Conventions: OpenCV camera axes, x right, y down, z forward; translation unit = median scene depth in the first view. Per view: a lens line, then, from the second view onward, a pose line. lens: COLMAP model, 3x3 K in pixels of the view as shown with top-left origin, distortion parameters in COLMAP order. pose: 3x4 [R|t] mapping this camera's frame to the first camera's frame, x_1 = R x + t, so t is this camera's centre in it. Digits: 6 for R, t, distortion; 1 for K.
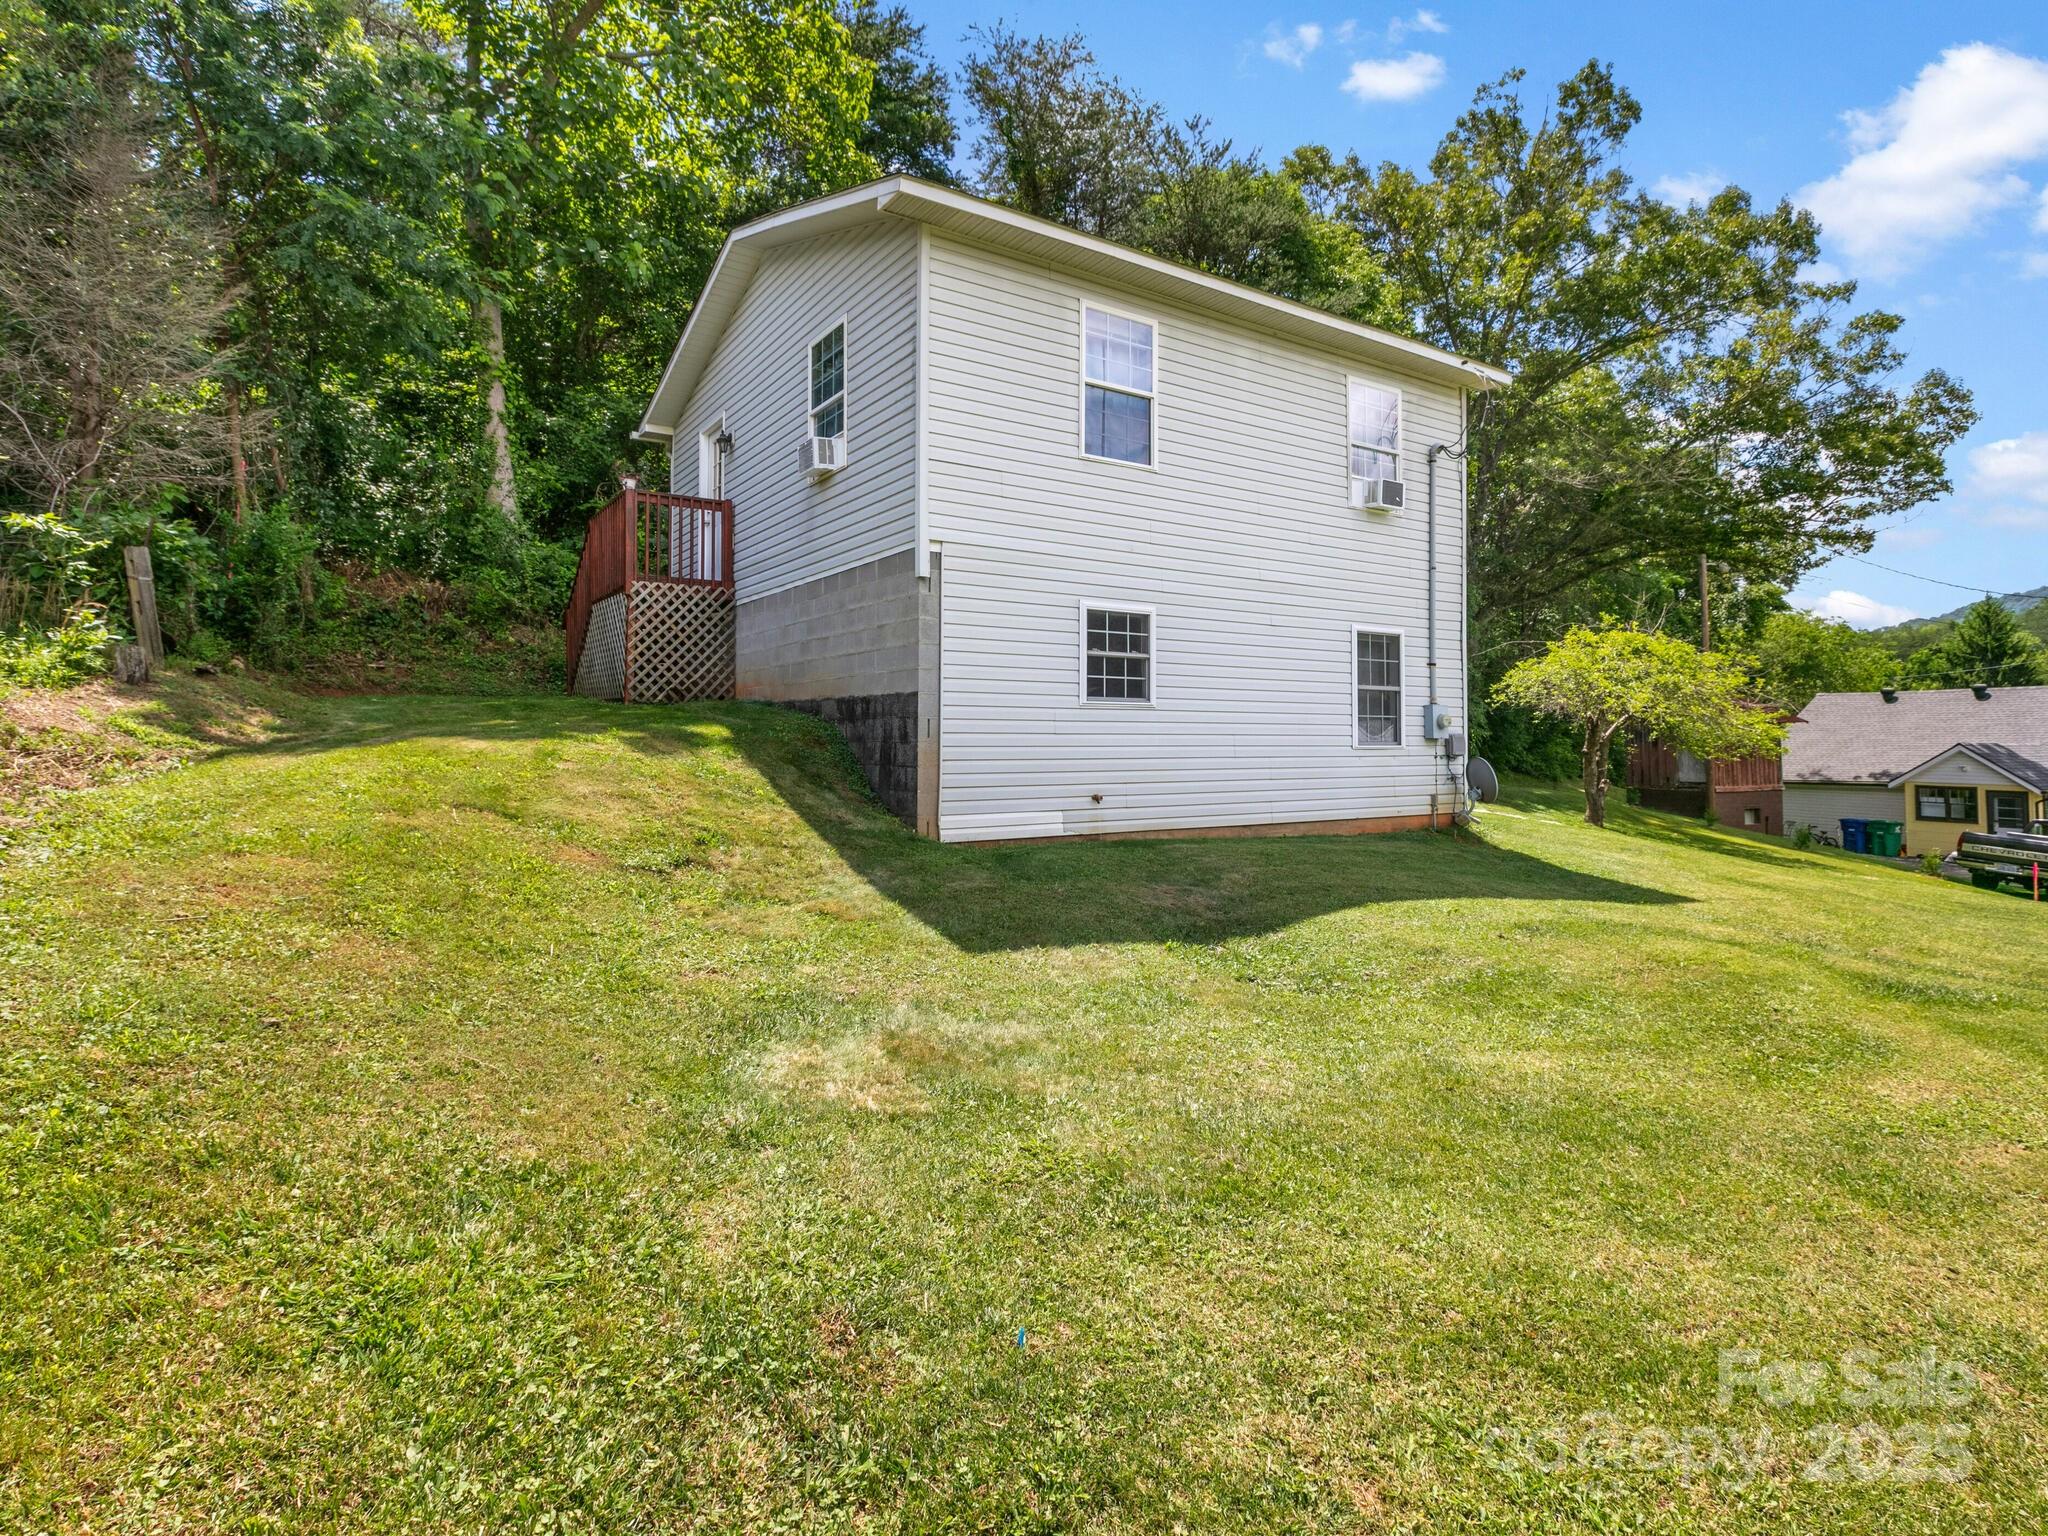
lens RADIAL K [[1077.6, 0, 1019.3], [0, 1077.6, 749.4], [0, 0, 1]] dist [0.003618, 0.000251]
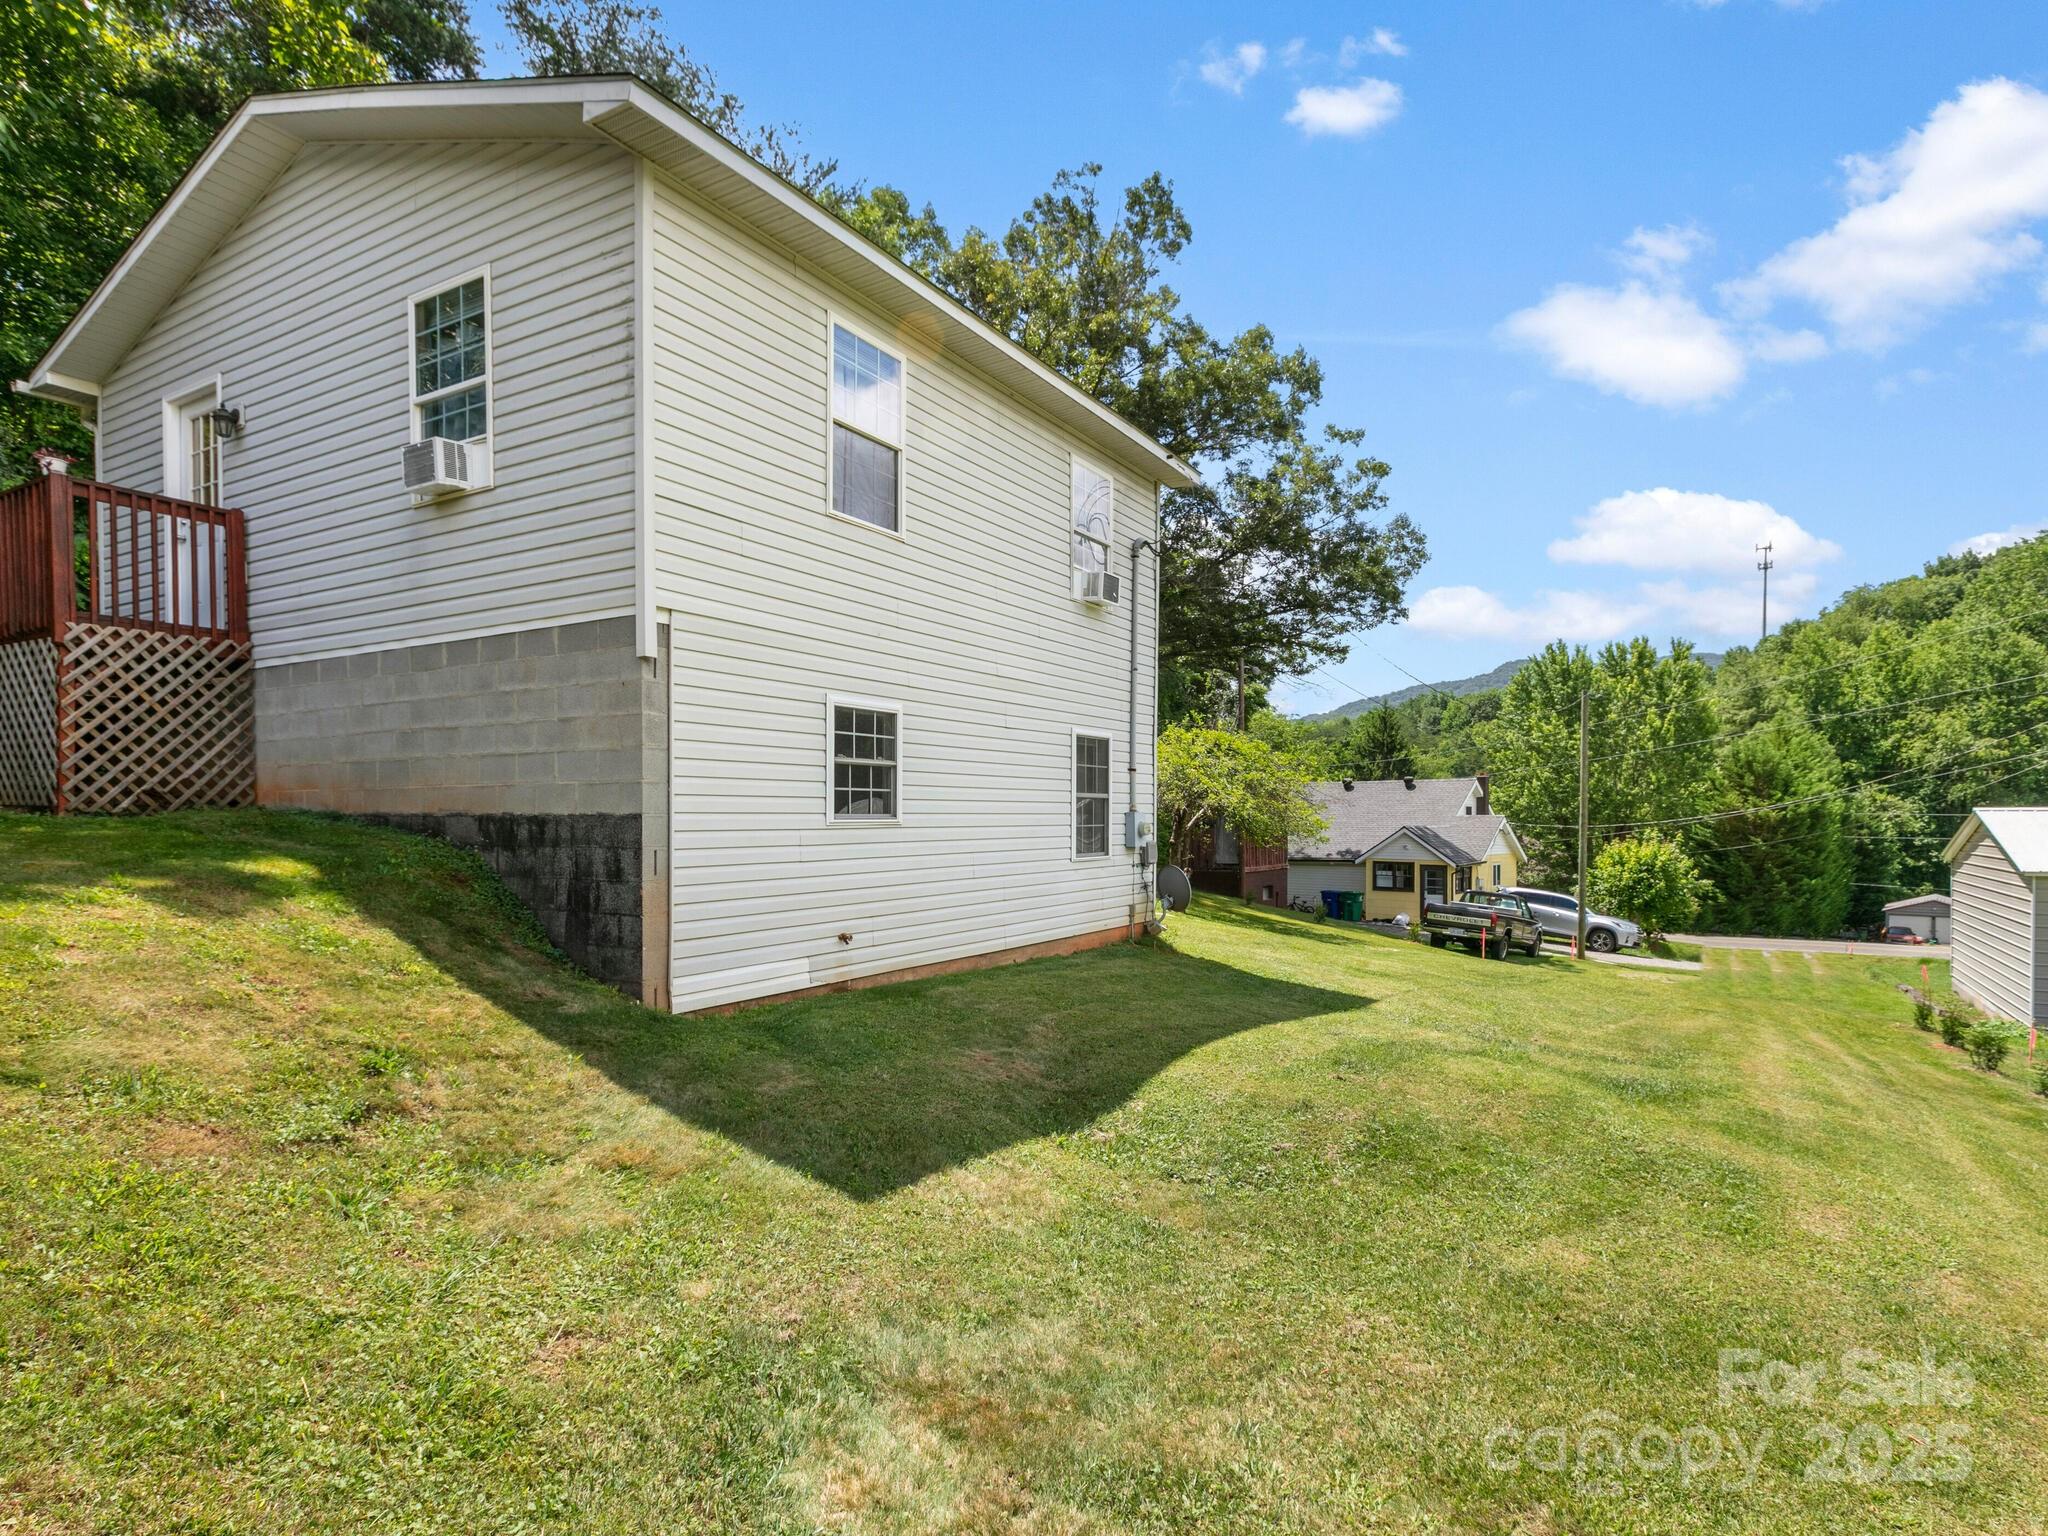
lens RADIAL K [[1112.2, 0, 1031.3], [0, 1112.2, 865.7], [0, 0, 1]] dist [0.002129, 0.002354]
pose [[0.894440, -0.024352, 0.446525, -0.144150], [0.006730, 0.999136, 0.041007, -0.035019], [-0.447138, -0.033673, 0.893831, 0.151164]]
